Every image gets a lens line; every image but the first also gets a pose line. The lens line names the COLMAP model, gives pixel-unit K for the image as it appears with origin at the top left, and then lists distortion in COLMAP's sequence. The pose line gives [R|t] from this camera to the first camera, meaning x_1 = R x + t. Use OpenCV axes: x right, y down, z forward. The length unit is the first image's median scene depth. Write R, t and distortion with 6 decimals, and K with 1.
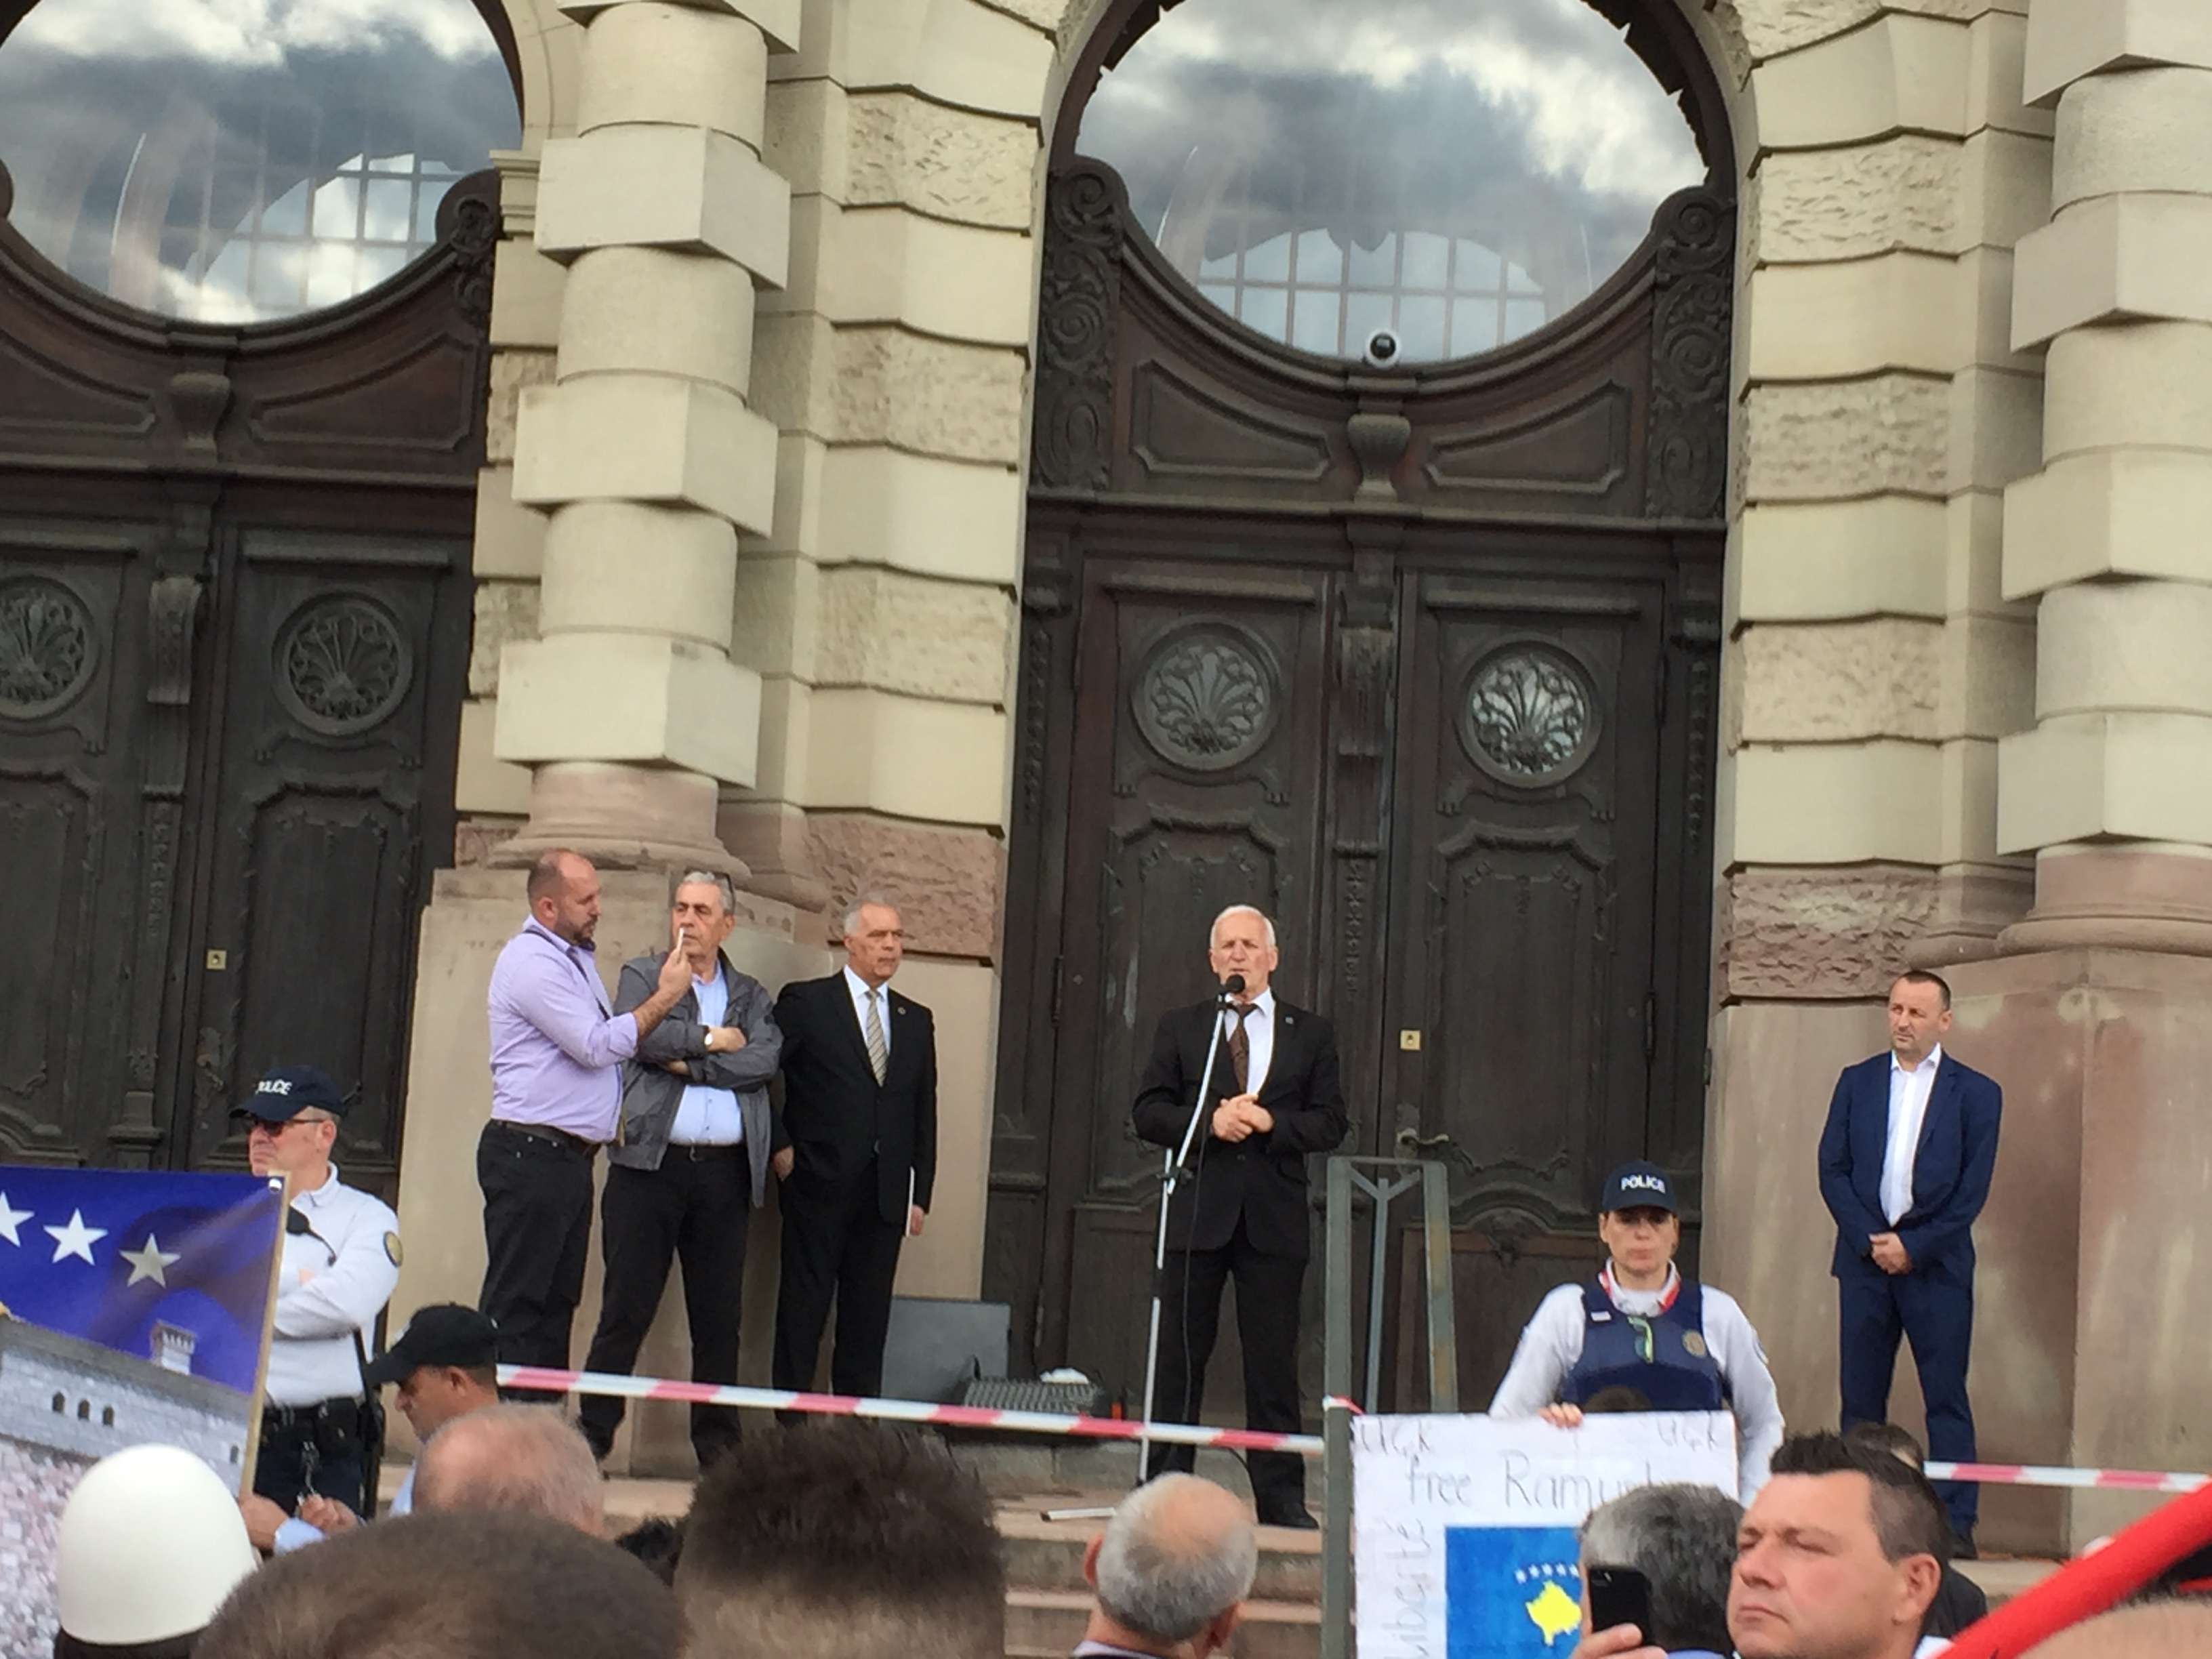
lens RADIAL K [[4776.5, 0, 1094.8], [0, 4776.5, 429.3], [0, 0, 1]] dist [0.292258, -2.489714]
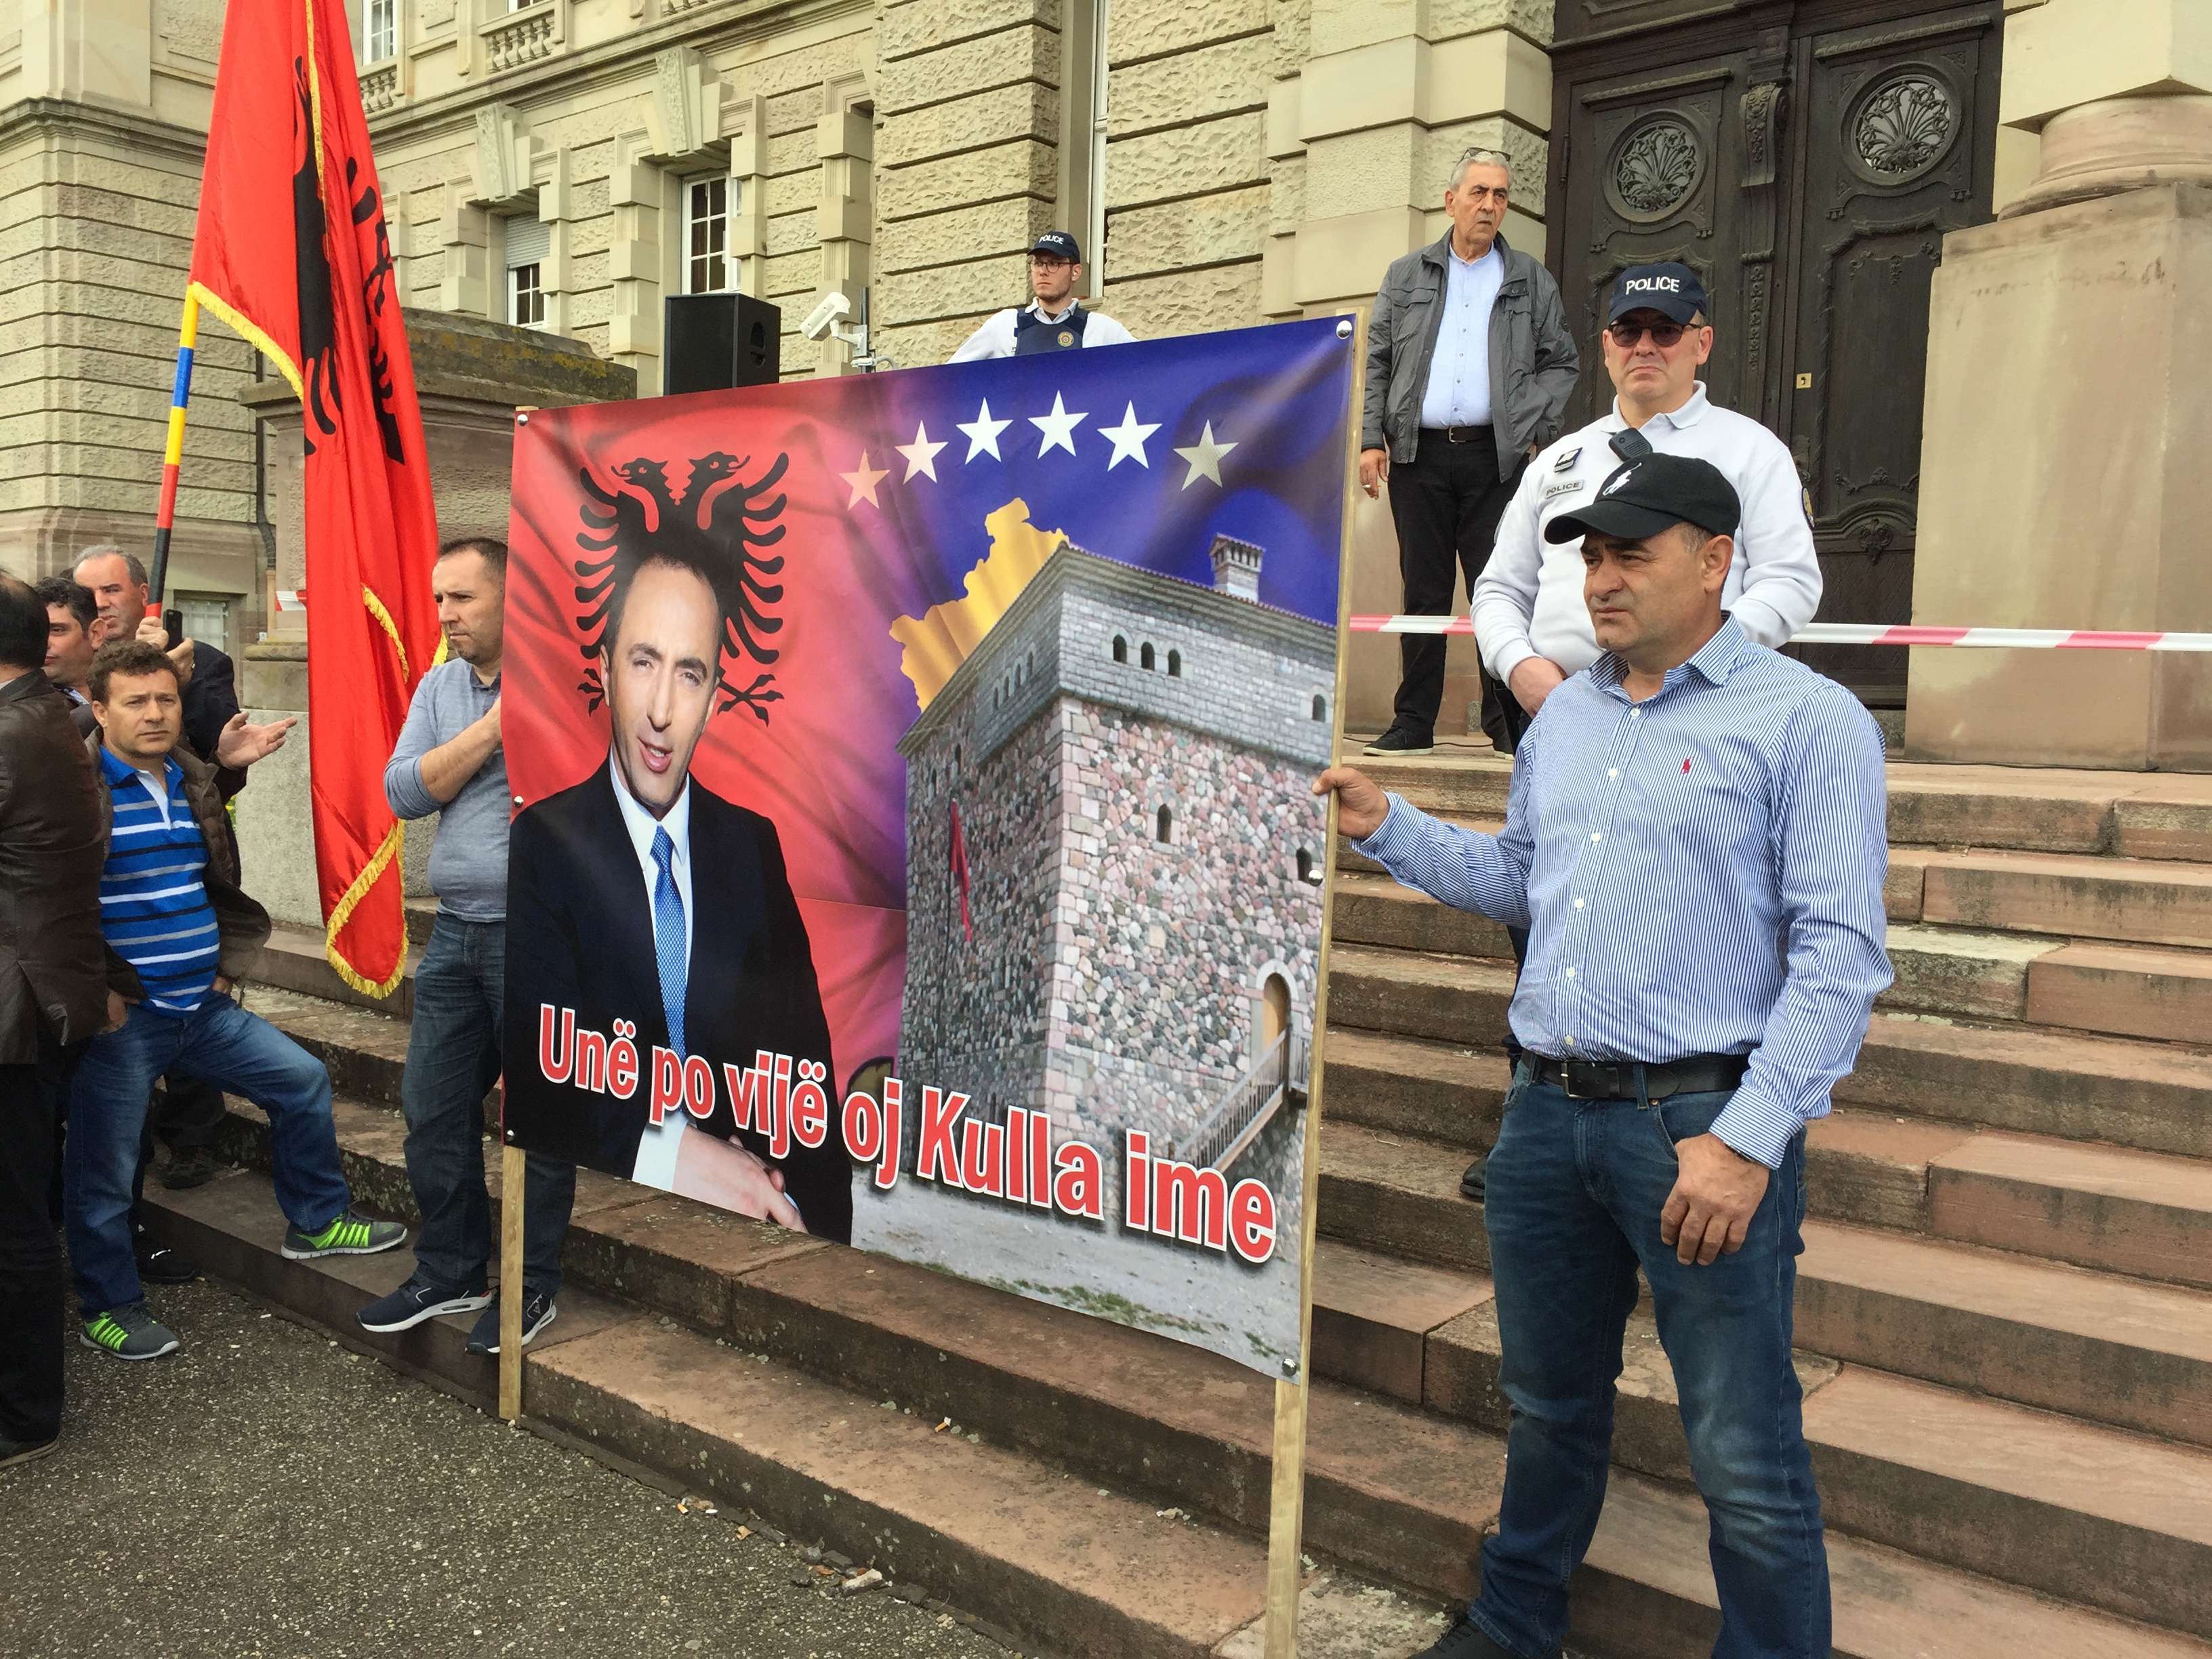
lens RADIAL K [[1840.4, 0, 1106.0], [0, 1840.4, 829.5], [0, 0, 1]] dist [0.075641, -0.094685]
pose [[0.784374, 0.005942, -0.620259, -0.019418], [0.138484, 0.973037, 0.184448, 0.118172], [0.604631, -0.230572, 0.762402, 0.513141]]
